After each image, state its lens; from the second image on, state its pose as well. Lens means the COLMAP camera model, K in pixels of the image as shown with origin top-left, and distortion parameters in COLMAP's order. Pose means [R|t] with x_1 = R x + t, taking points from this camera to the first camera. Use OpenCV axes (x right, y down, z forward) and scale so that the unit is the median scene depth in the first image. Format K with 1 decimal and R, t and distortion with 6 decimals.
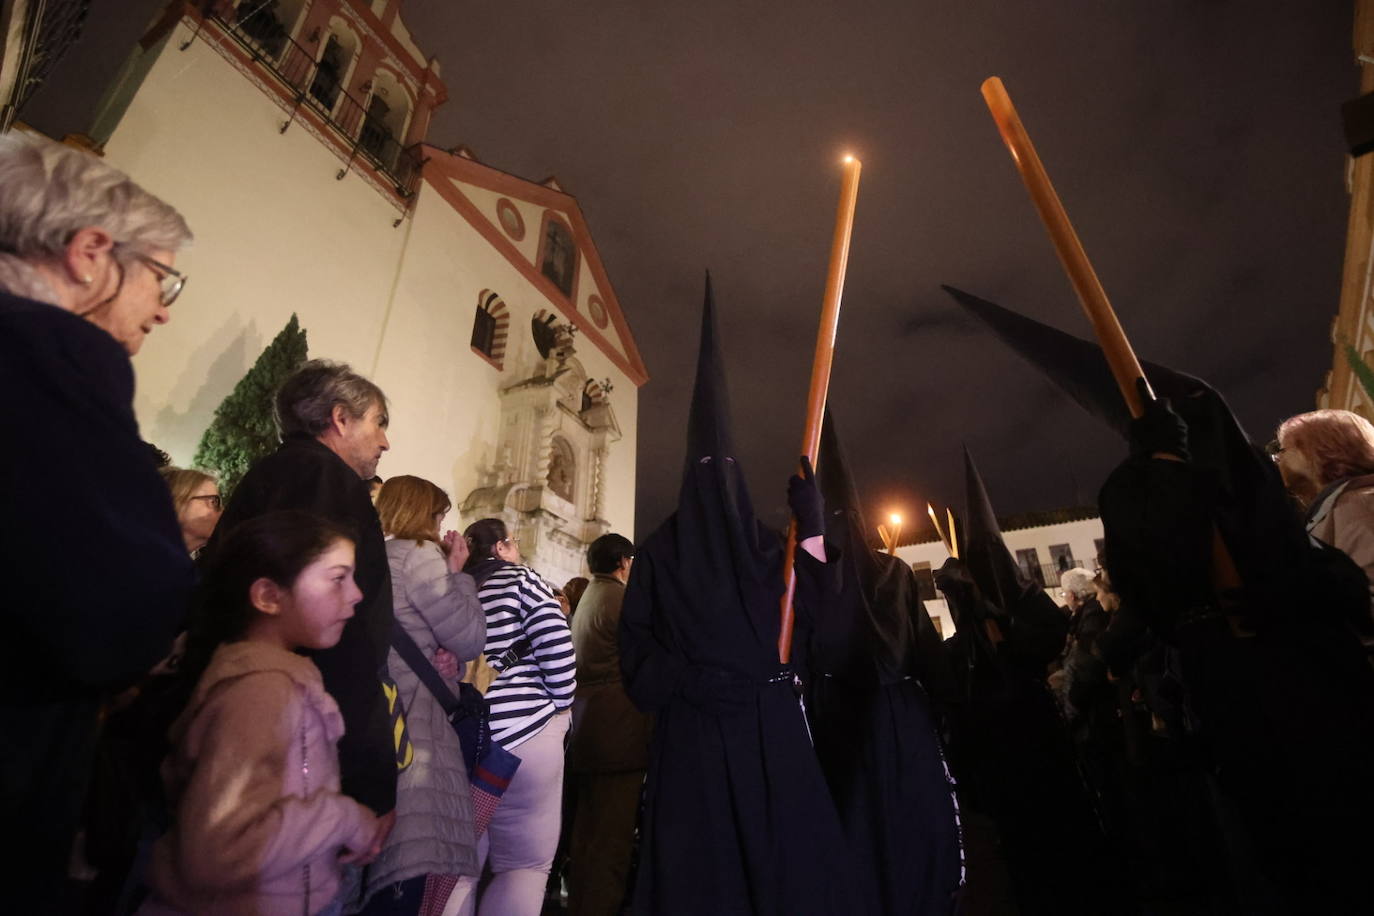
lens RADIAL K [[593.9, 0, 699.7], [0, 593.9, 459.5], [0, 0, 1]] dist [-0.001932, -0.008065]
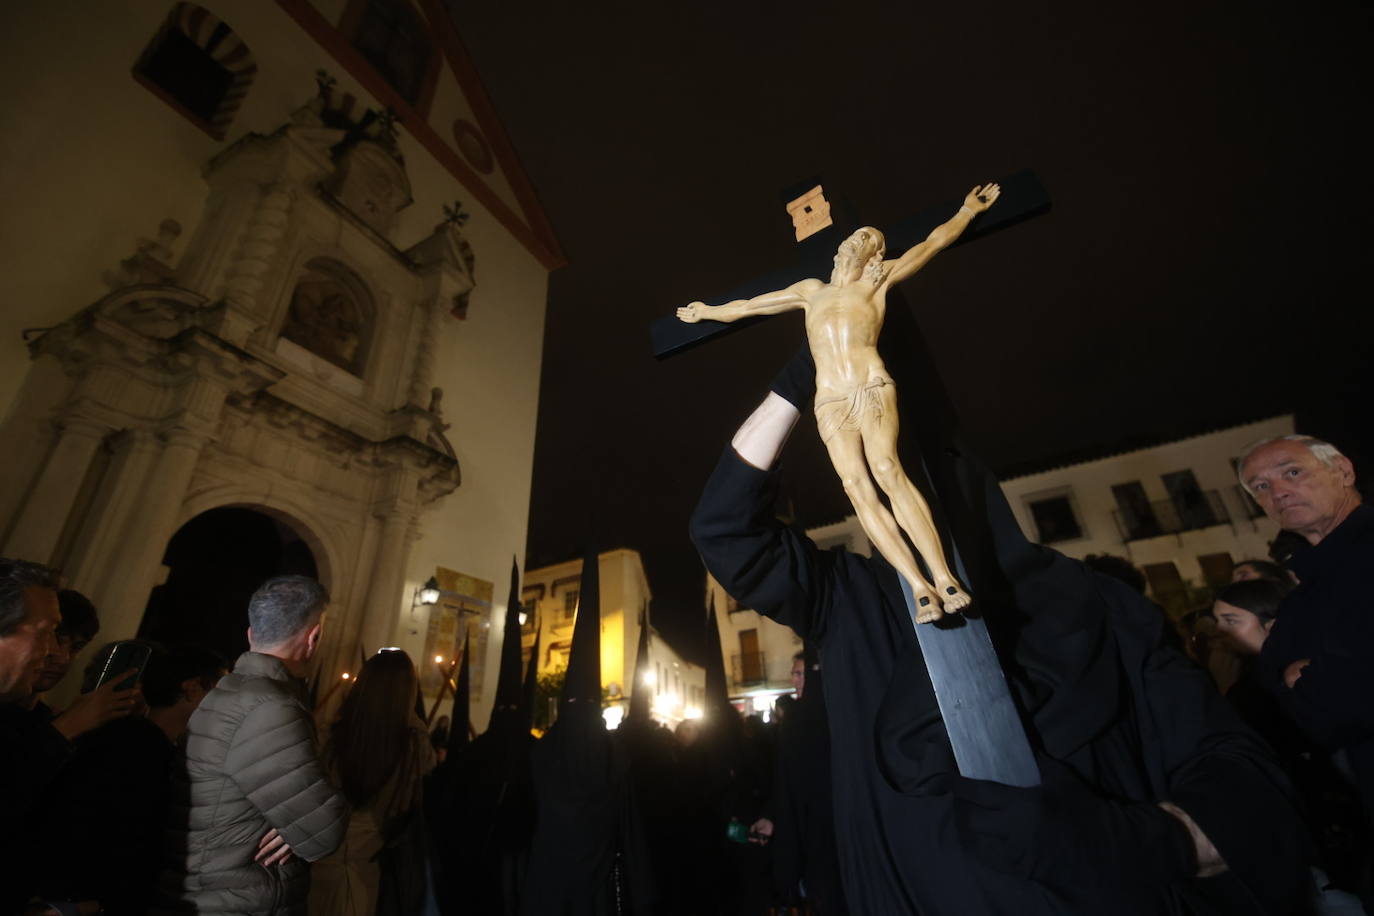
lens RADIAL K [[593.9, 0, 687.9], [0, 593.9, 451.3], [0, 0, 1]] dist [-0.001932, -0.008065]
pose [[0.998222, -0.049062, -0.033836, 0.105701], [0.047893, 0.998255, -0.034552, 0.180609], [0.035472, 0.032870, 0.998830, 0.483963]]
